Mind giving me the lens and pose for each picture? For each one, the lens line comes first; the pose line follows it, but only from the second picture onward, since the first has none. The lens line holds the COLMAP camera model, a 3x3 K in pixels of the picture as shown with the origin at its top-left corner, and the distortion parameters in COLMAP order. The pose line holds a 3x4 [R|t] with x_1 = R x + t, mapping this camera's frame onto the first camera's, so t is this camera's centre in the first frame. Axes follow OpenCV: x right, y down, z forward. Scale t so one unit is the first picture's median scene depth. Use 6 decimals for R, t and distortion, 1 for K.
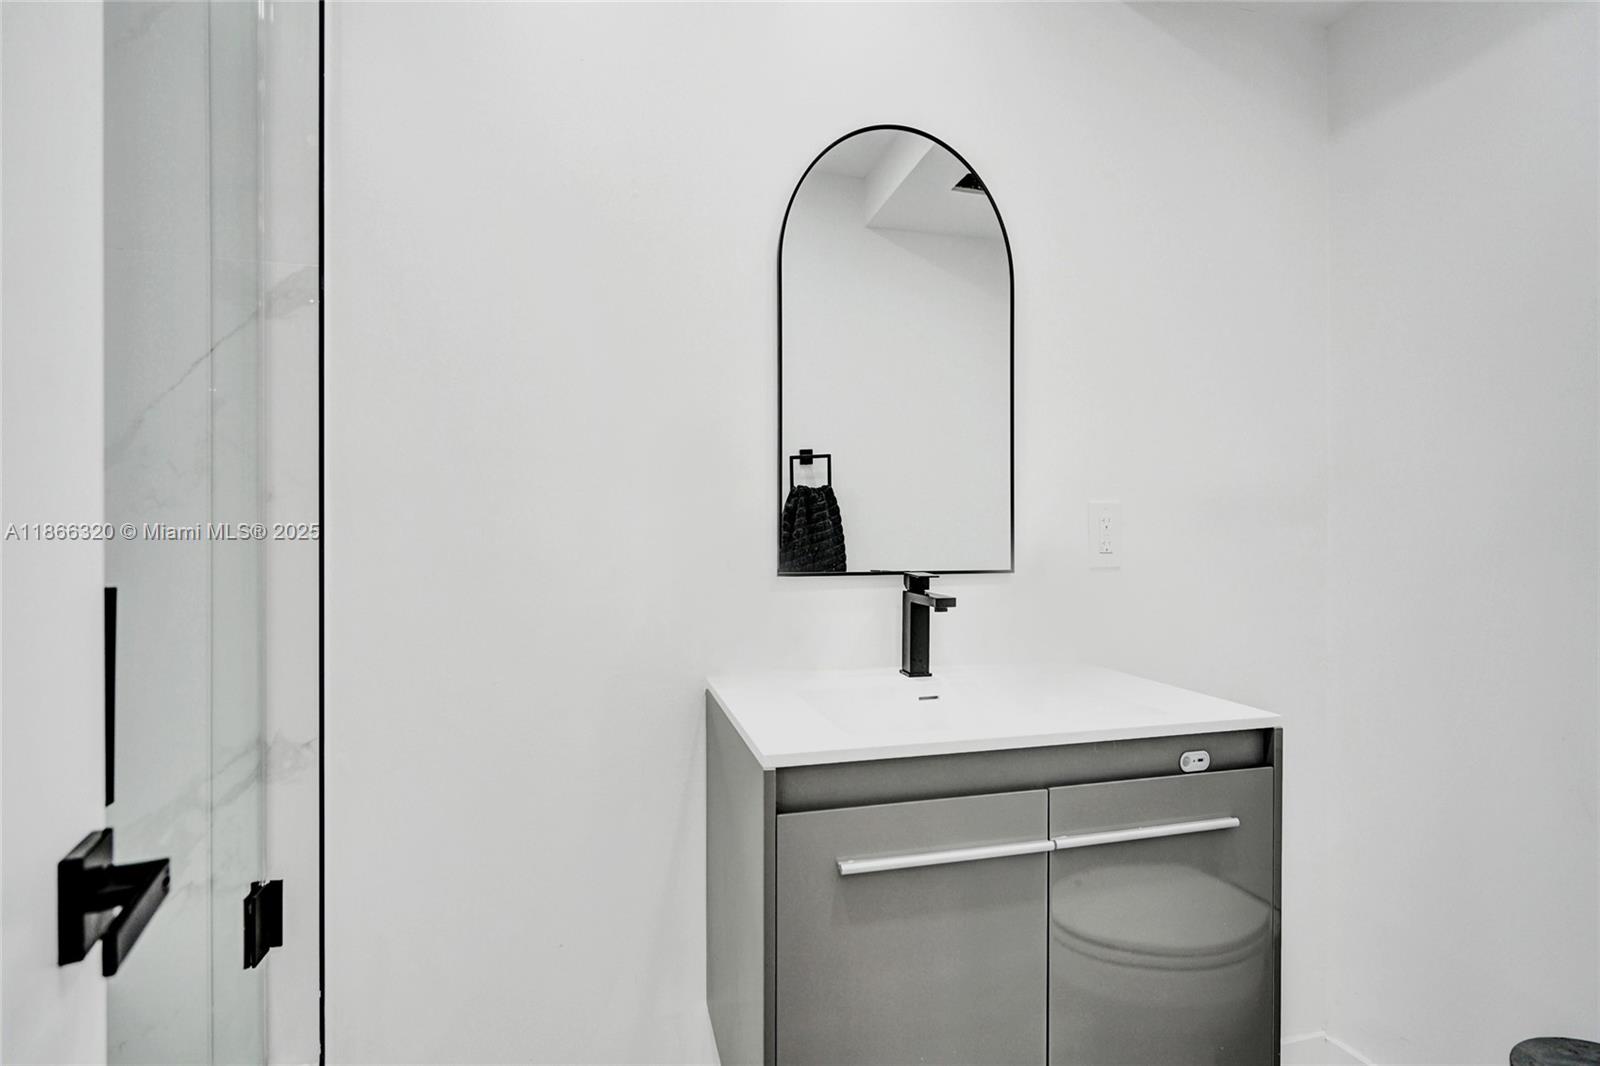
lens RADIAL K [[742.6, 0, 795.6], [0, 742.6, 534.1], [0, 0, 1]] dist [-0.004616, -0.000001]
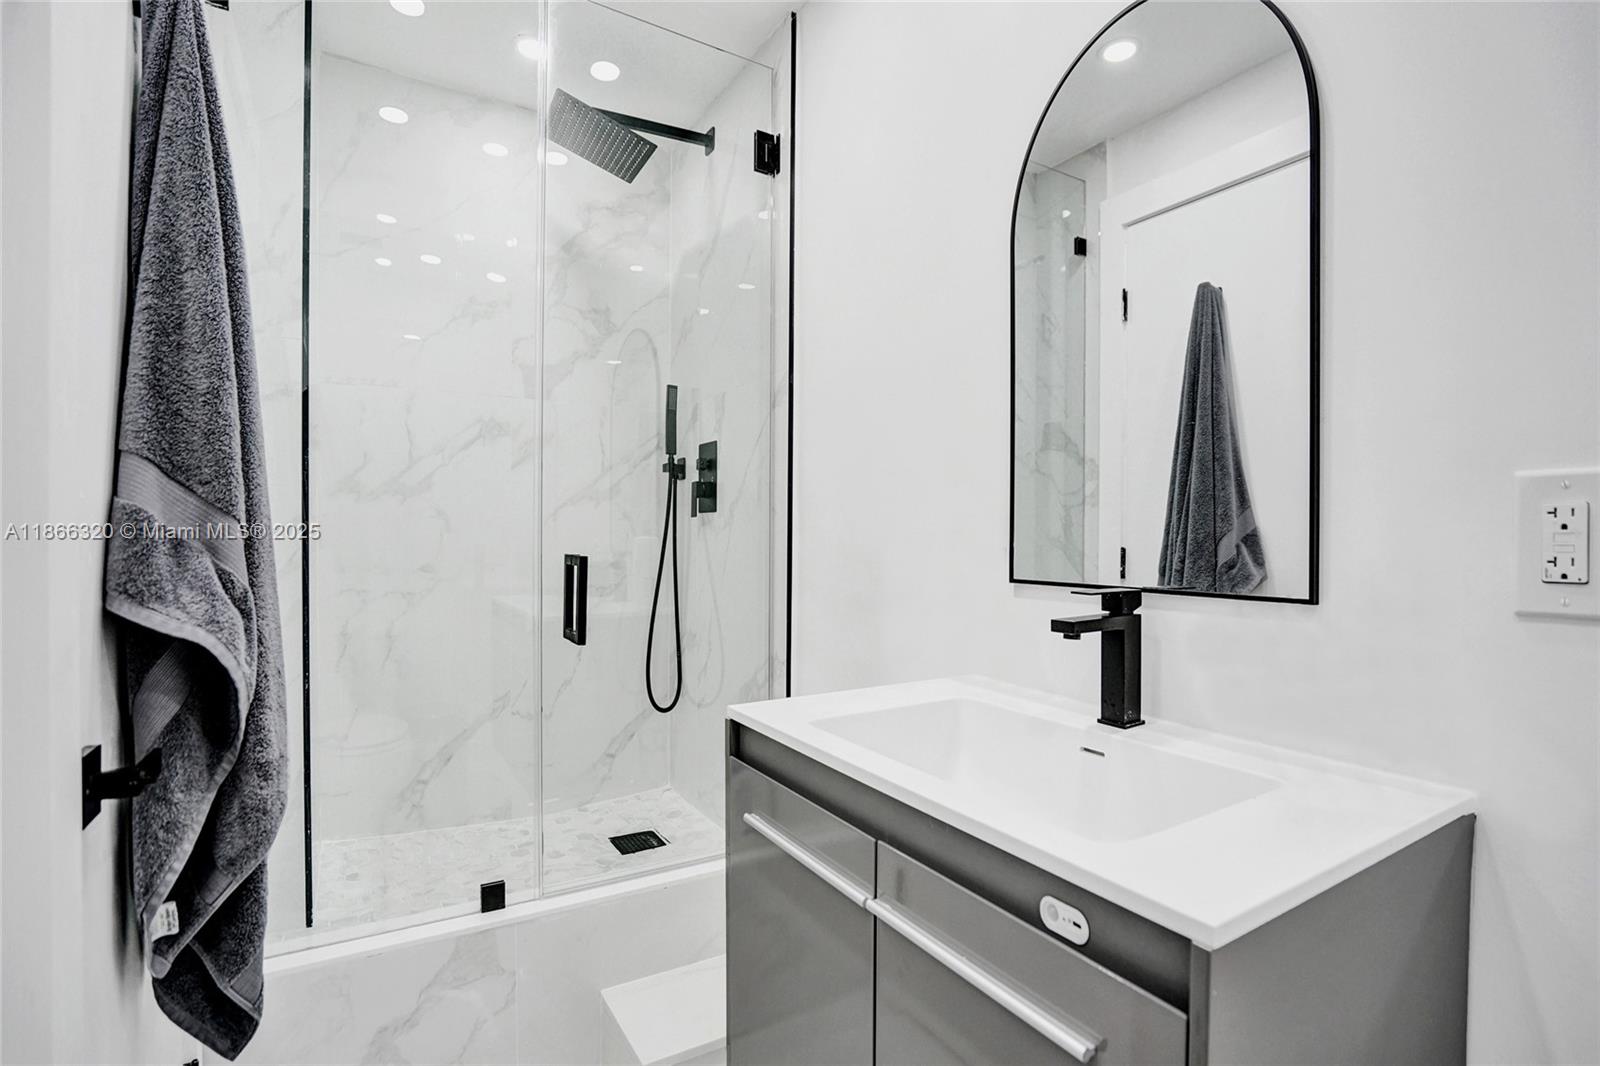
lens RADIAL K [[742.6, 0, 795.6], [0, 742.6, 534.1], [0, 0, 1]] dist [-0.004616, -0.000001]
pose [[0.285811, 0.003871, -0.958278, 1.041237], [-0.006615, 0.999976, 0.002067, -0.004474], [0.958263, 0.005748, 0.285829, 0.615123]]
